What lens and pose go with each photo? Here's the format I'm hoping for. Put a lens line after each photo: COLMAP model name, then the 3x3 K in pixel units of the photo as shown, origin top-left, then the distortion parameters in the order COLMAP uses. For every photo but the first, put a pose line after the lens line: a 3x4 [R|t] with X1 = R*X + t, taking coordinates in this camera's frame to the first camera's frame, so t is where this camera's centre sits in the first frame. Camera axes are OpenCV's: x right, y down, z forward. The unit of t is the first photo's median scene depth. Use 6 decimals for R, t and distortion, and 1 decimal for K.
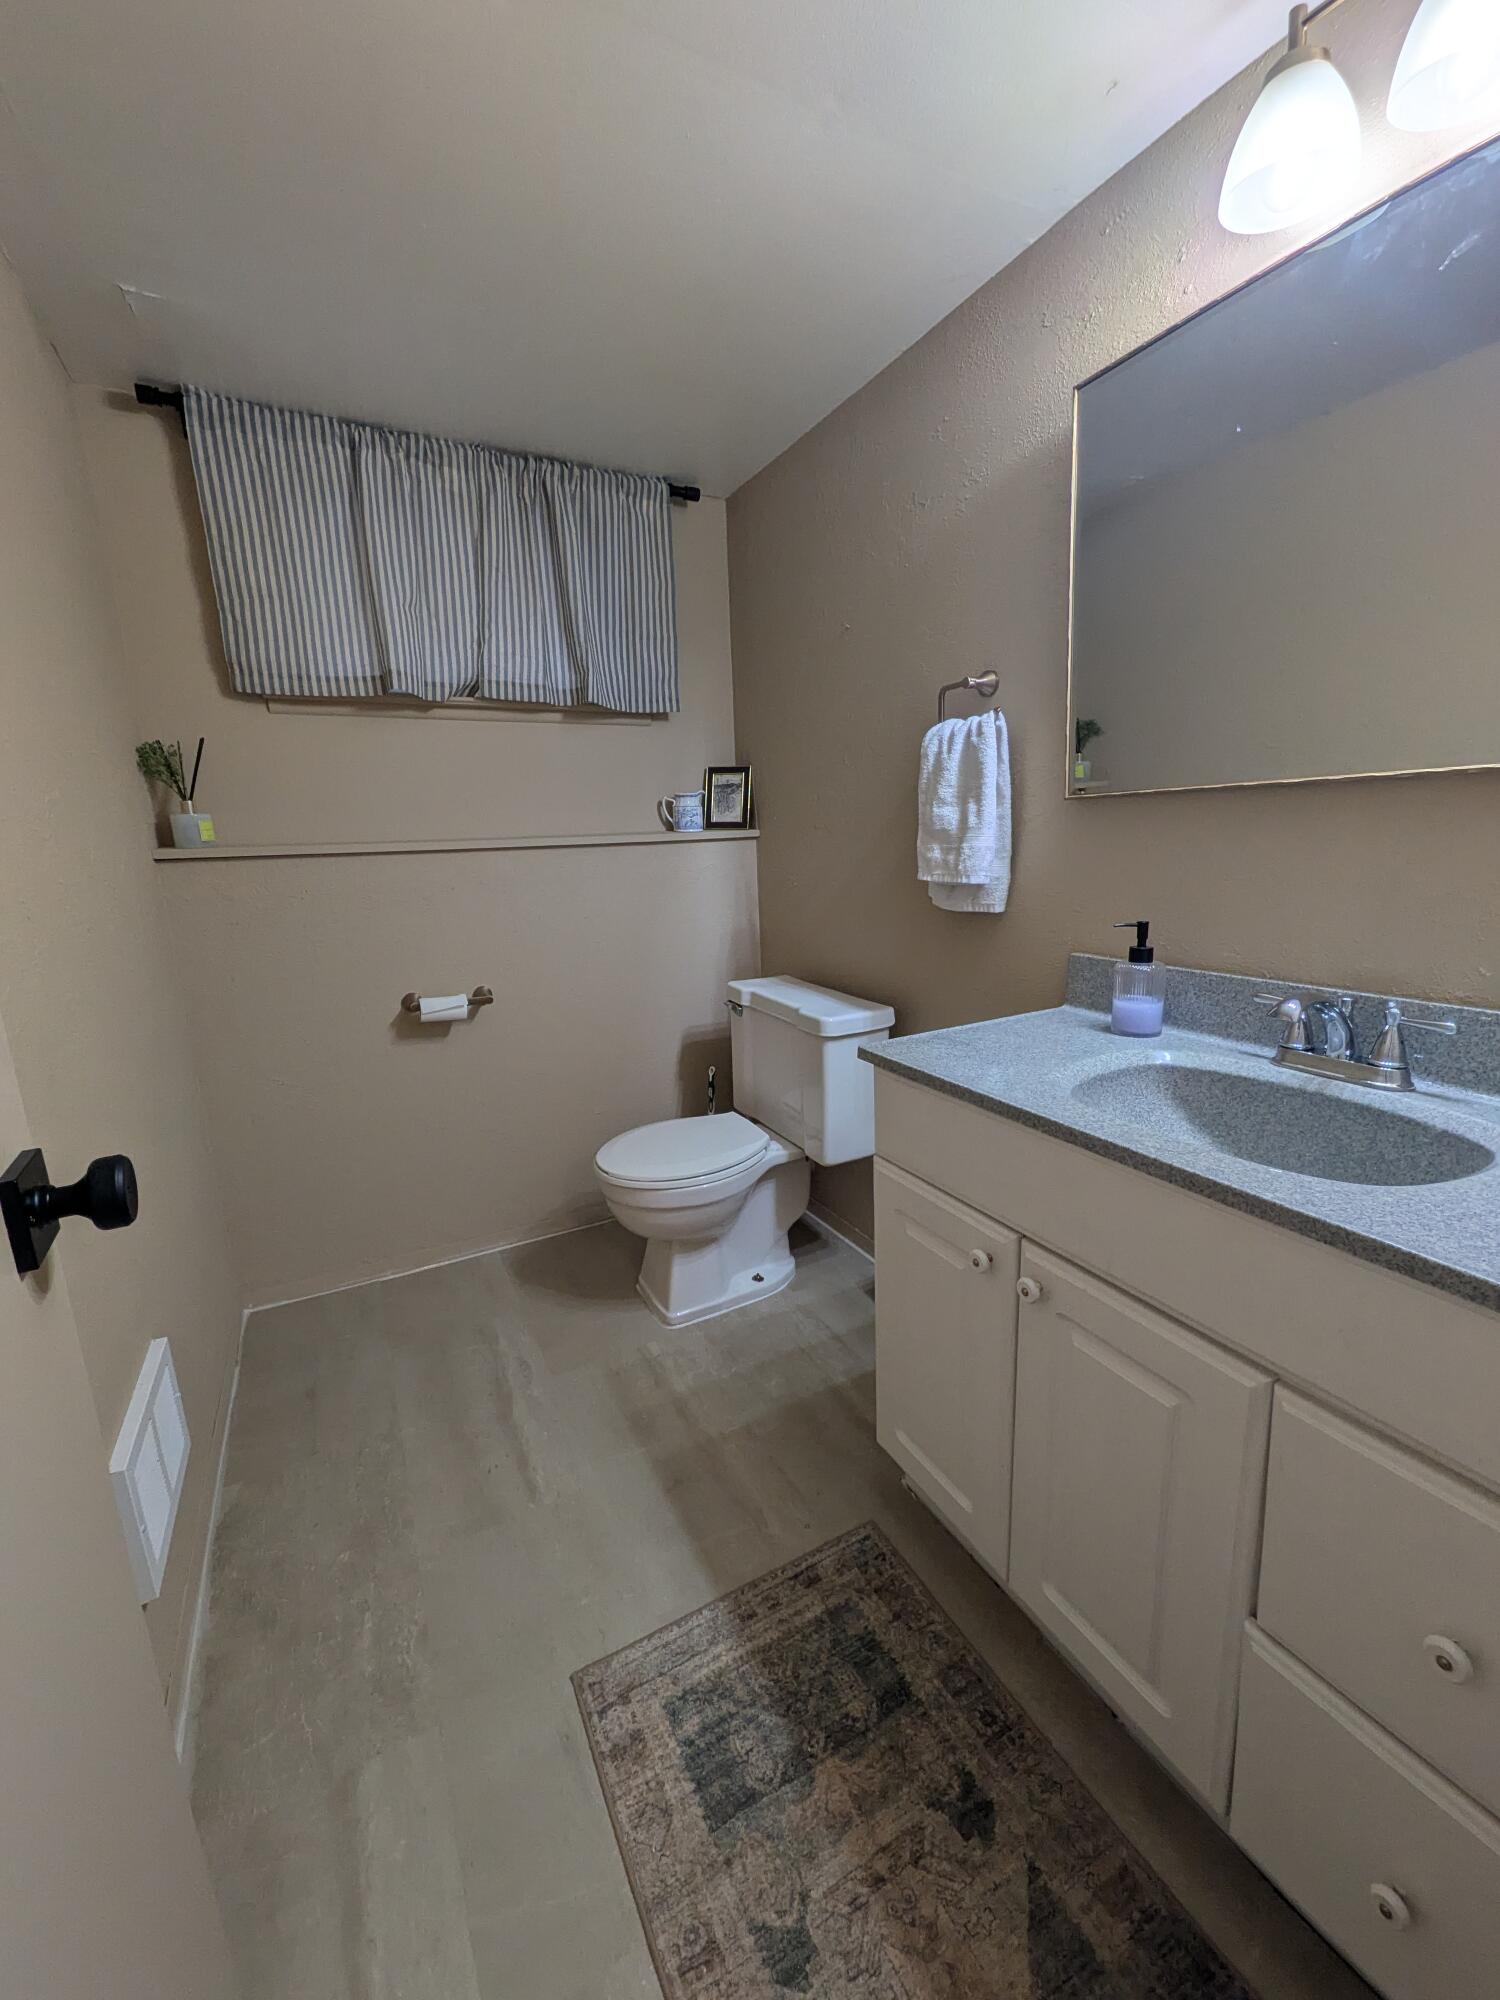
lens RADIAL K [[788.8, 0, 751.6], [0, 788.8, 1006.7], [0, 0, 1]] dist [0.004221, 0.000673]
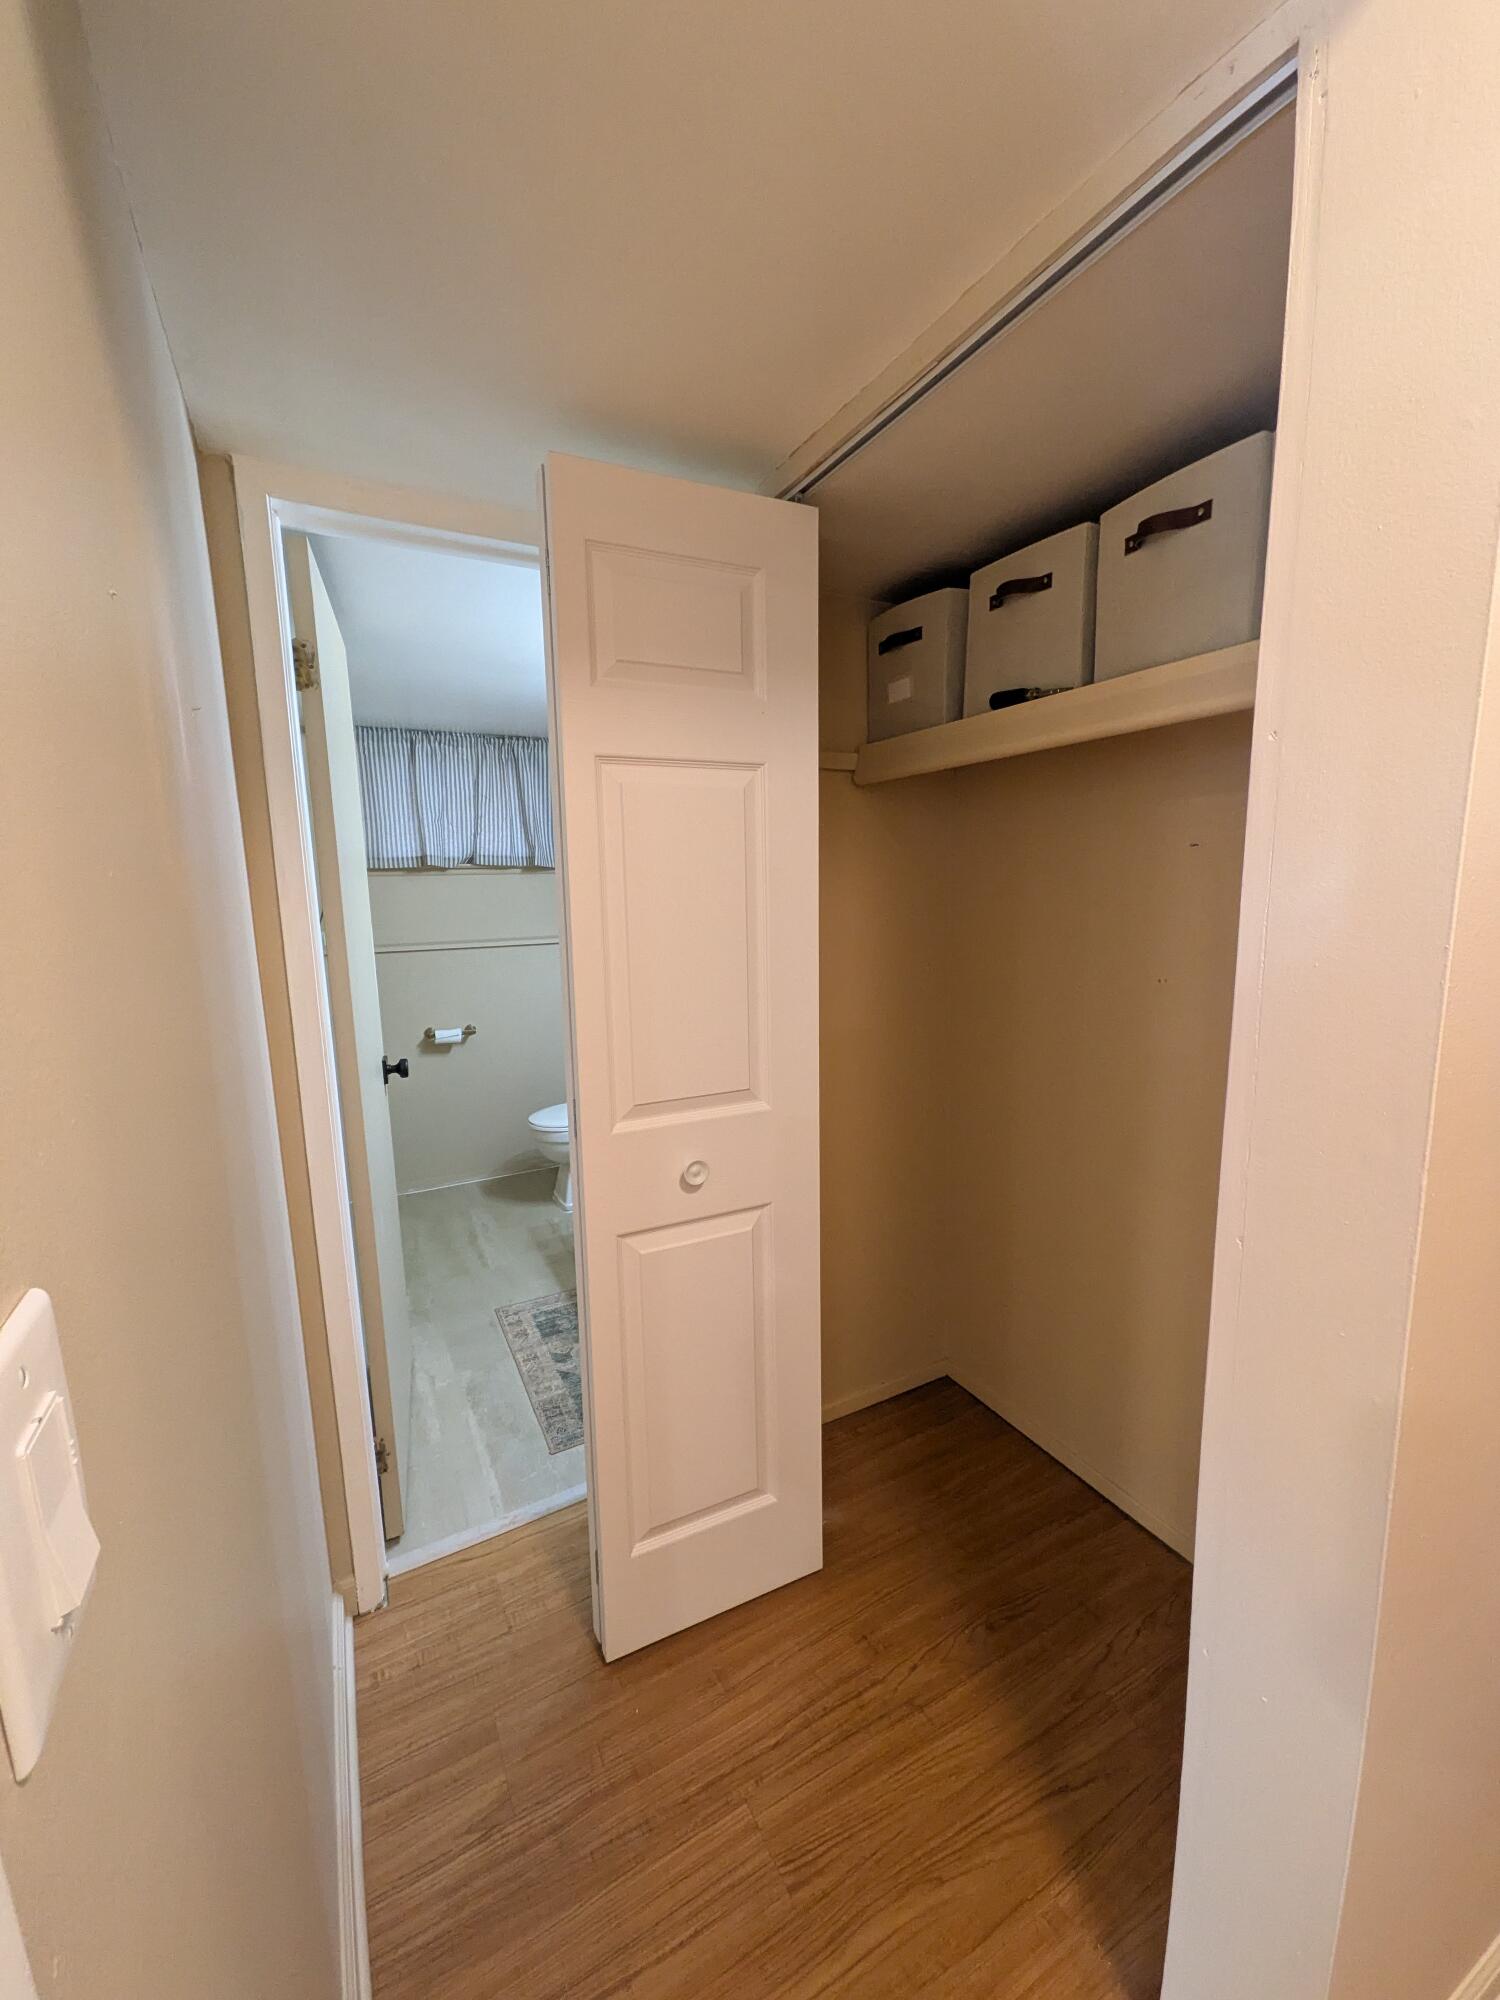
lens RADIAL K [[788.8, 0, 746.6], [0, 788.8, 999.3], [0, 0, 1]] dist [0.004221, 0.000673]
pose [[0.999962, 0.008764, -0.000237, 0.295314], [-0.008759, 0.997501, -0.070105, 0.039053], [-0.000378, 0.070105, 0.997540, -0.815464]]
